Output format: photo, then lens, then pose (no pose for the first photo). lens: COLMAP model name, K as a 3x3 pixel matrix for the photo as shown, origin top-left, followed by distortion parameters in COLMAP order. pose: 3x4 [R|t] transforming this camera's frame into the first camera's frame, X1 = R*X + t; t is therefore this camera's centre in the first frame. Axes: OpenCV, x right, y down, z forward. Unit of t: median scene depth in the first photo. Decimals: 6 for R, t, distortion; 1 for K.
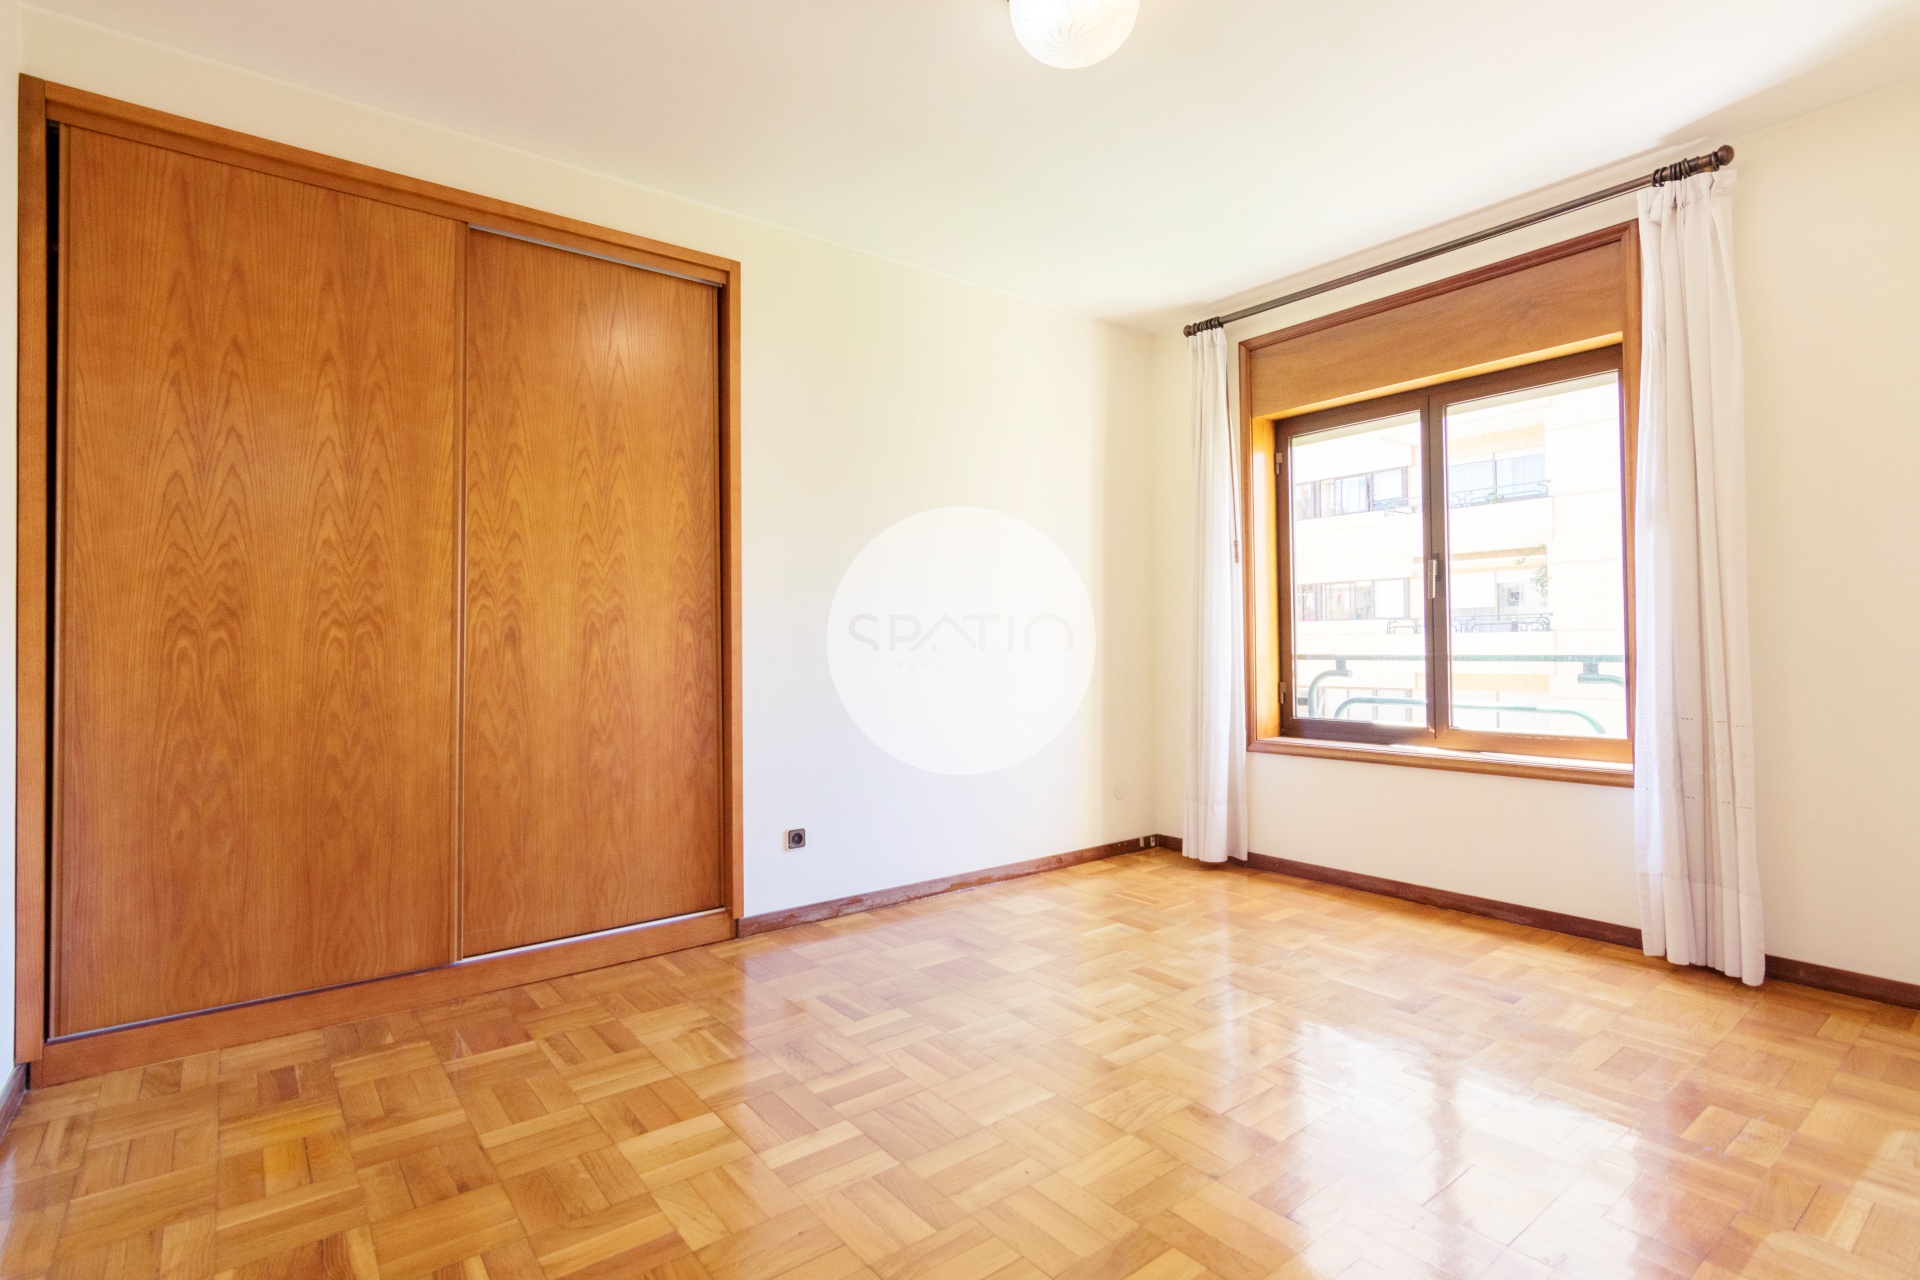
lens RADIAL K [[940.5, 0, 967.7], [0, 940.5, 643.6], [0, 0, 1]] dist [-0.011157, 0.003423]
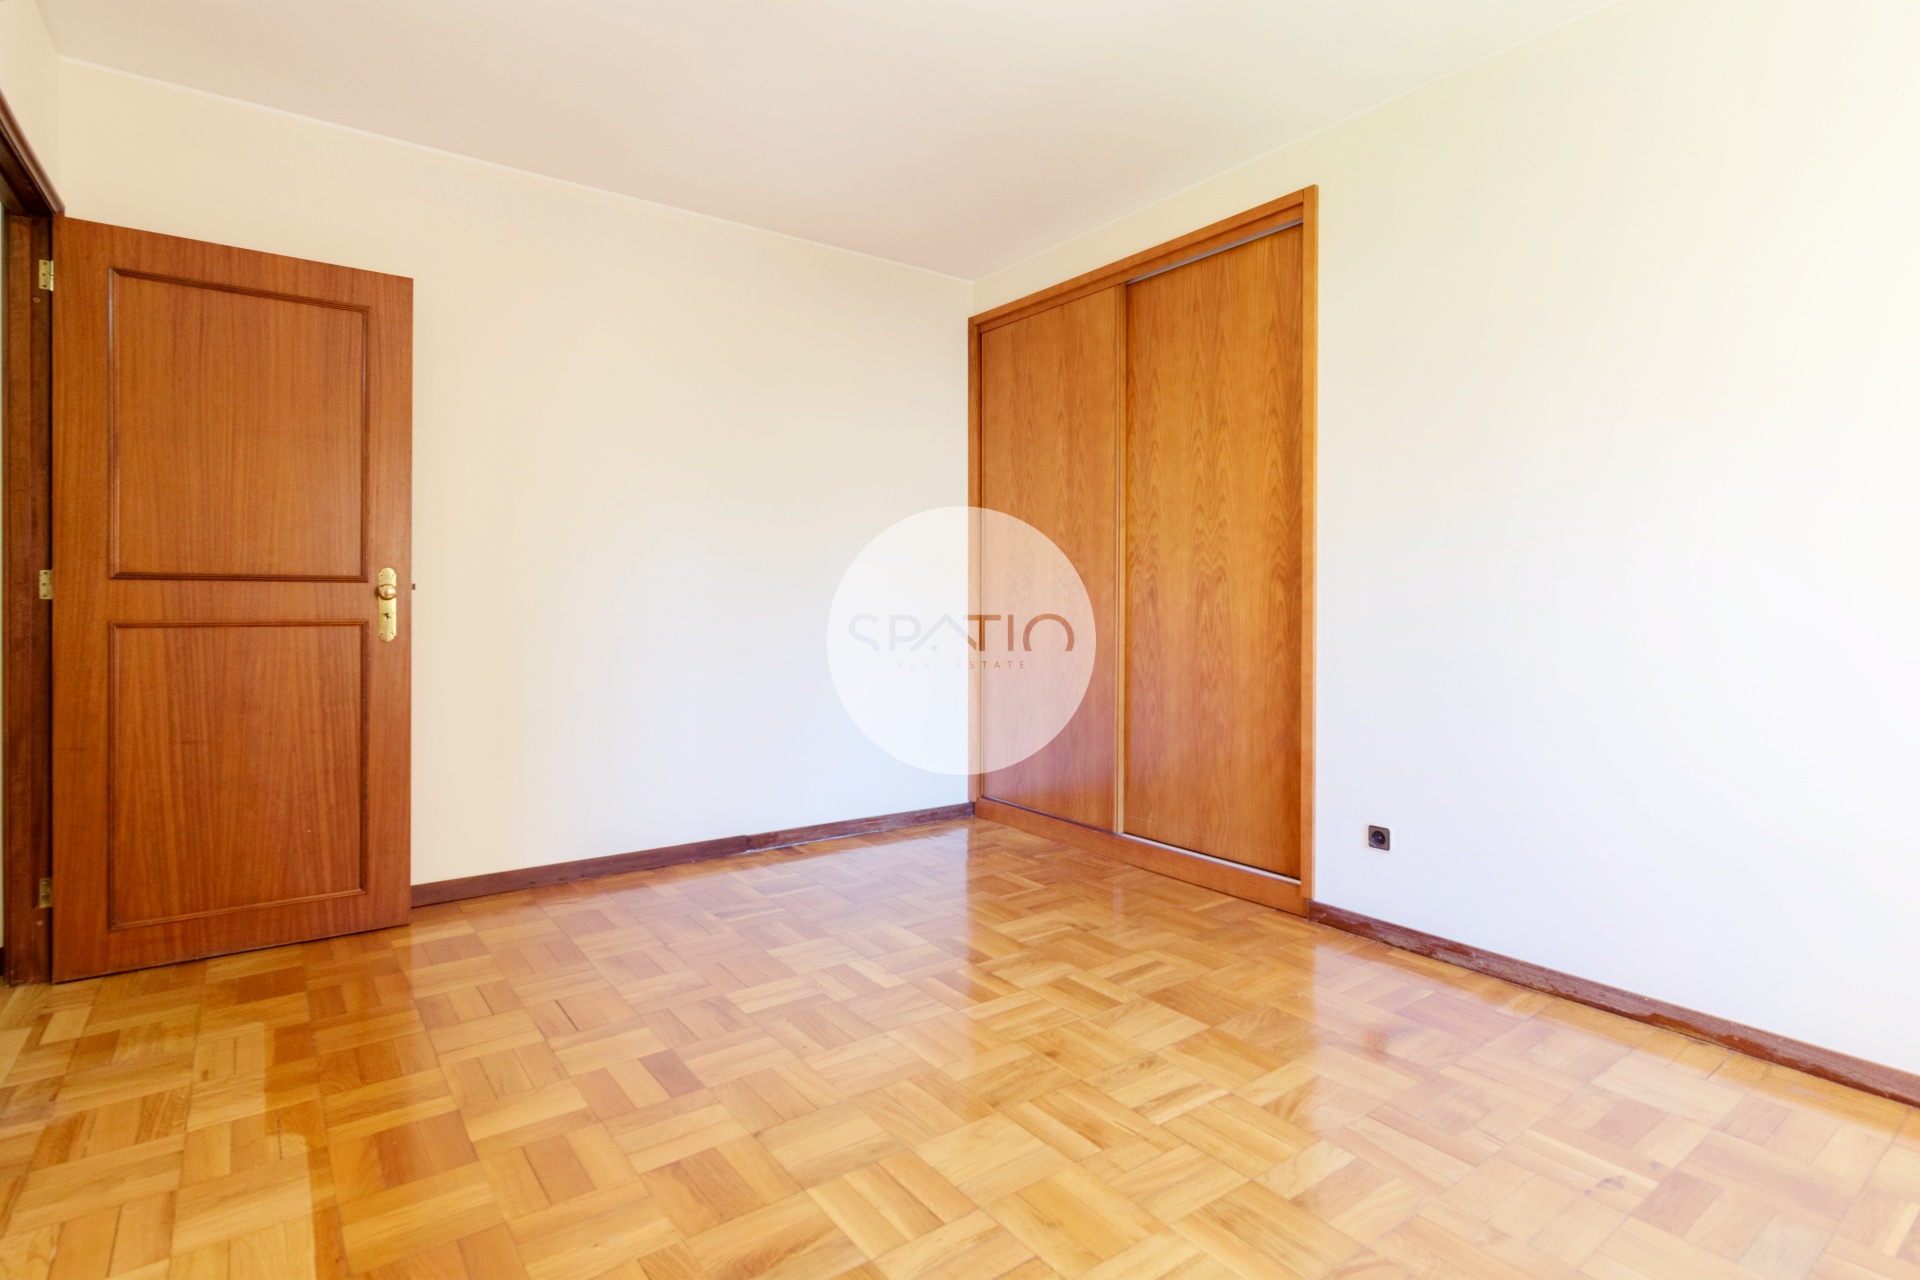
lens RADIAL K [[940.5, 0, 956.0], [0, 940.5, 613.9], [0, 0, 1]] dist [-0.011157, 0.003423]
pose [[-0.031507, 0.028409, -0.999100, 0.746498], [-0.002095, 0.999592, 0.028489, -0.016145], [0.999501, 0.002991, -0.031435, 0.737508]]
